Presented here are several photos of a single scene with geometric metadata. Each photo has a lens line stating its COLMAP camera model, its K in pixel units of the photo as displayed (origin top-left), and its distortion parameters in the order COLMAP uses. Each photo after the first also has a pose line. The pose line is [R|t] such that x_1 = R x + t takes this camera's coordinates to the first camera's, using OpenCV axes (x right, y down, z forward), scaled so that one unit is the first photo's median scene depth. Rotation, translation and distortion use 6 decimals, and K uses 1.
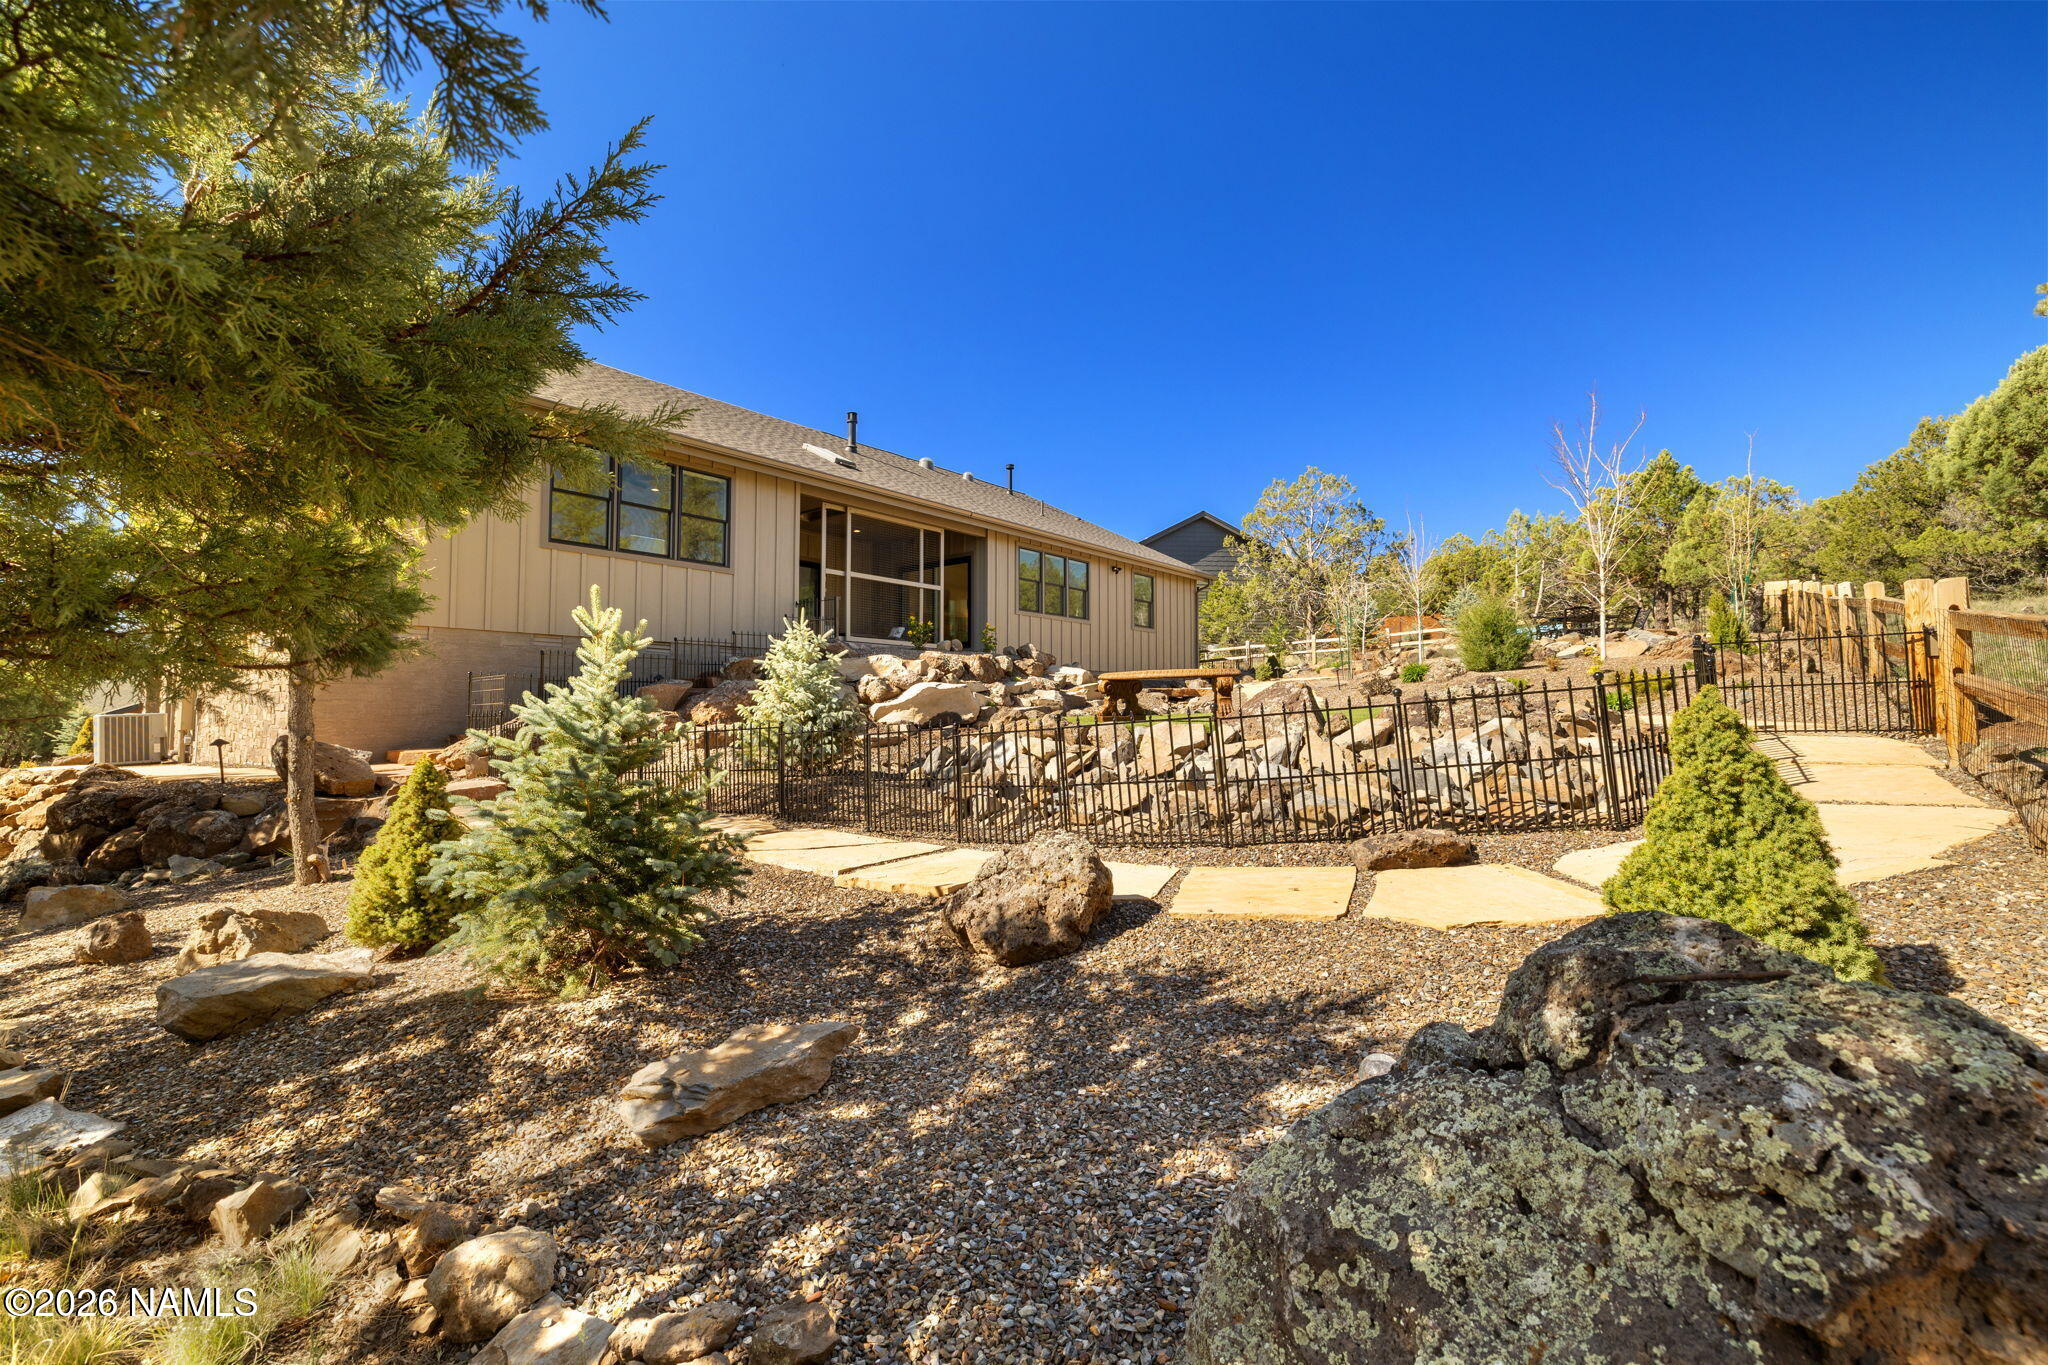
lens RADIAL K [[841.7, 0, 1021.5], [0, 841.7, 650.6], [0, 0, 1]] dist [-0.002467, -0.000306]
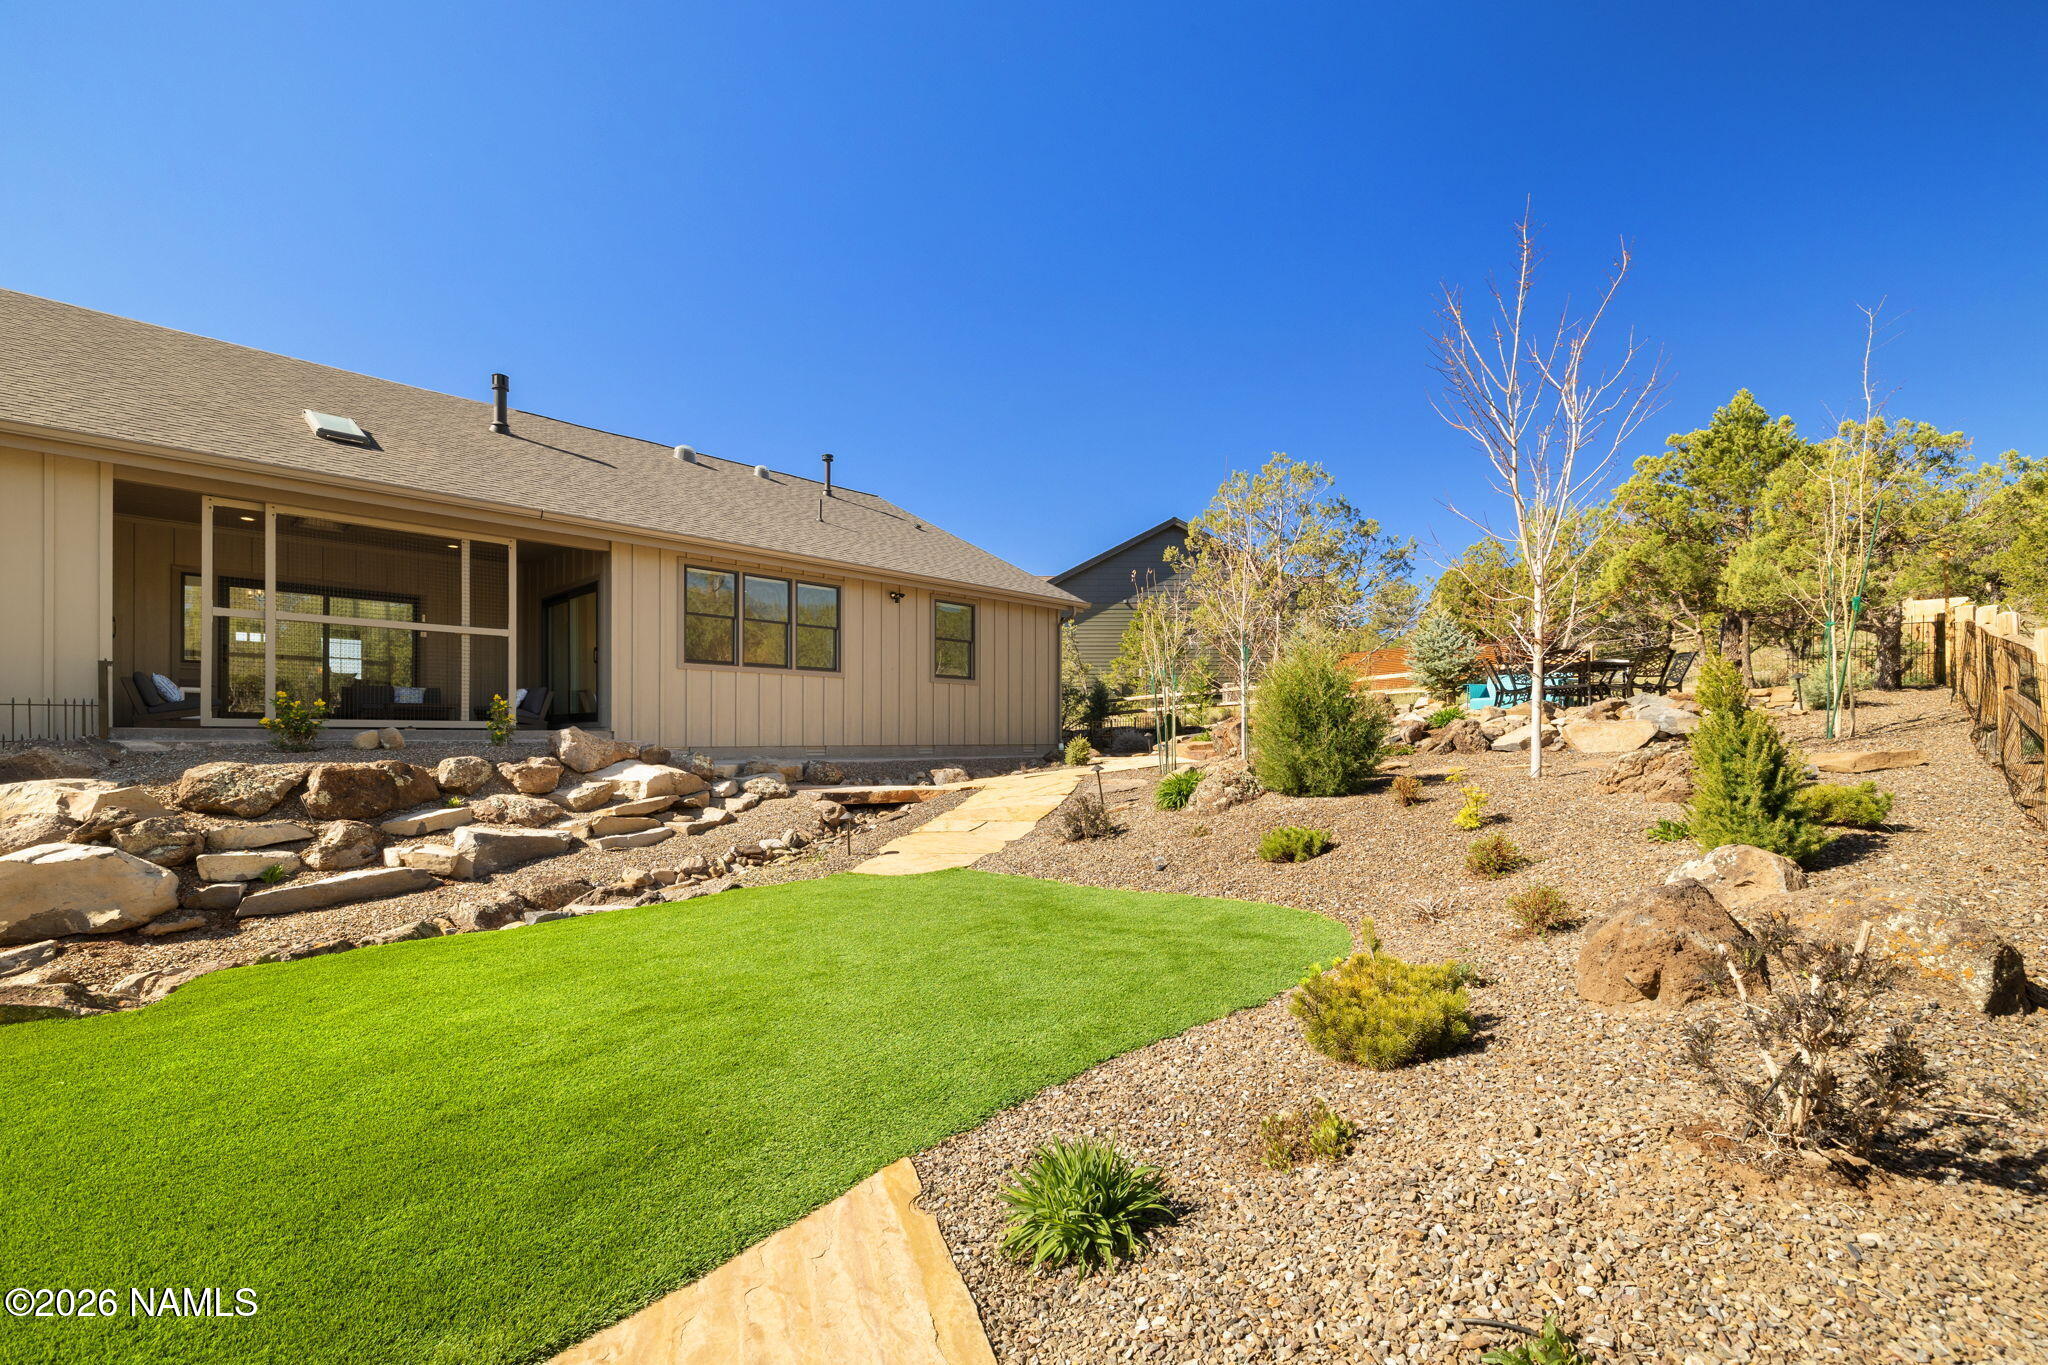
lens RADIAL K [[875.9, 0, 1019.5], [0, 875.9, 716.7], [0, 0, 1]] dist [0.000567, 0.000268]
pose [[0.997145, -0.004554, -0.075373, 0.305484], [0.008111, 0.998864, 0.046951, -0.035202], [0.075074, -0.047428, 0.996049, 0.330325]]
